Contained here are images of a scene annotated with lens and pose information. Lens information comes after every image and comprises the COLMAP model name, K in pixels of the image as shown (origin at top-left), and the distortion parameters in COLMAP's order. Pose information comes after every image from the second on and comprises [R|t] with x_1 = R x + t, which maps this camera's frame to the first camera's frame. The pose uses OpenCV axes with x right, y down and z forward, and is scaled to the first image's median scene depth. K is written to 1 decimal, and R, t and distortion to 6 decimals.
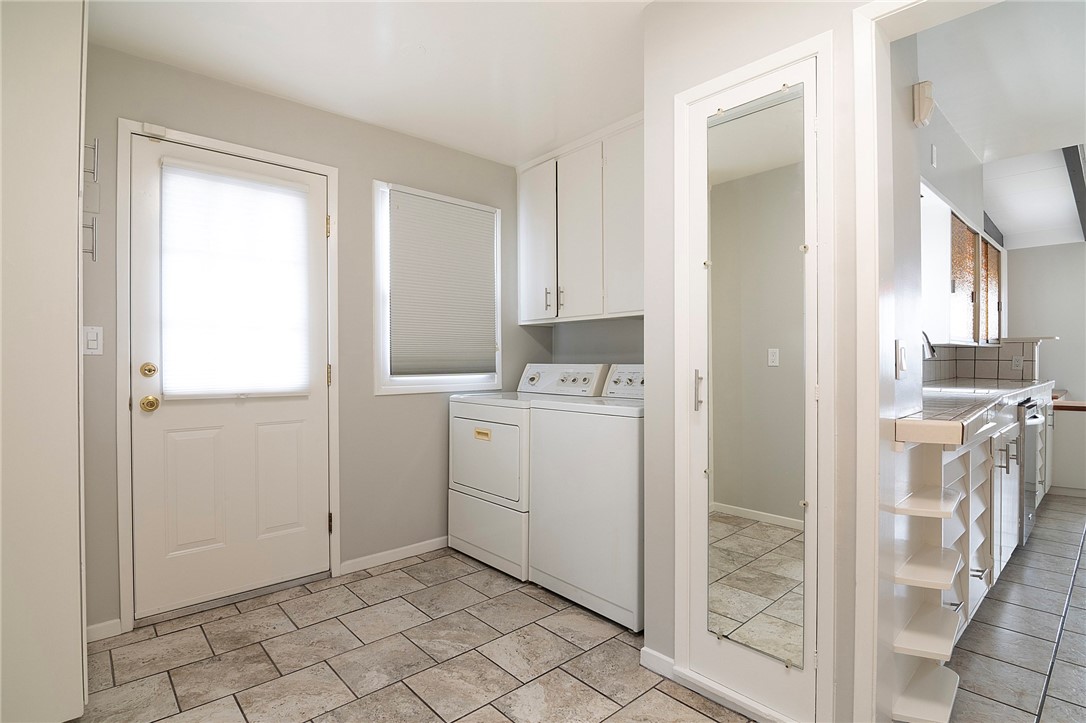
lens RADIAL K [[528.4, 0, 549.4], [0, 528.4, 361.7], [0, 0, 1]] dist [-0.009548, -0.007062]
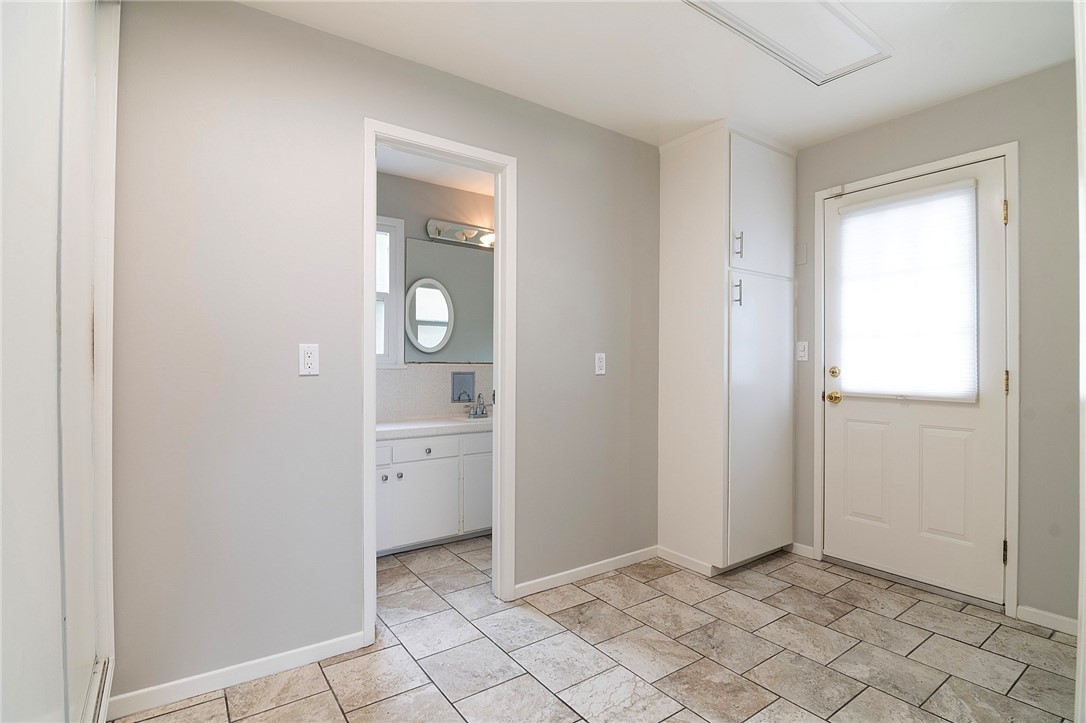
lens RADIAL K [[528.4, 0, 548.4], [0, 528.4, 365.9], [0, 0, 1]] dist [-0.009548, -0.007062]
pose [[-0.097683, 0.005154, -0.995204, 0.619943], [-0.007786, 0.999952, 0.005943, -0.001788], [0.995187, 0.008329, -0.097638, 0.395466]]
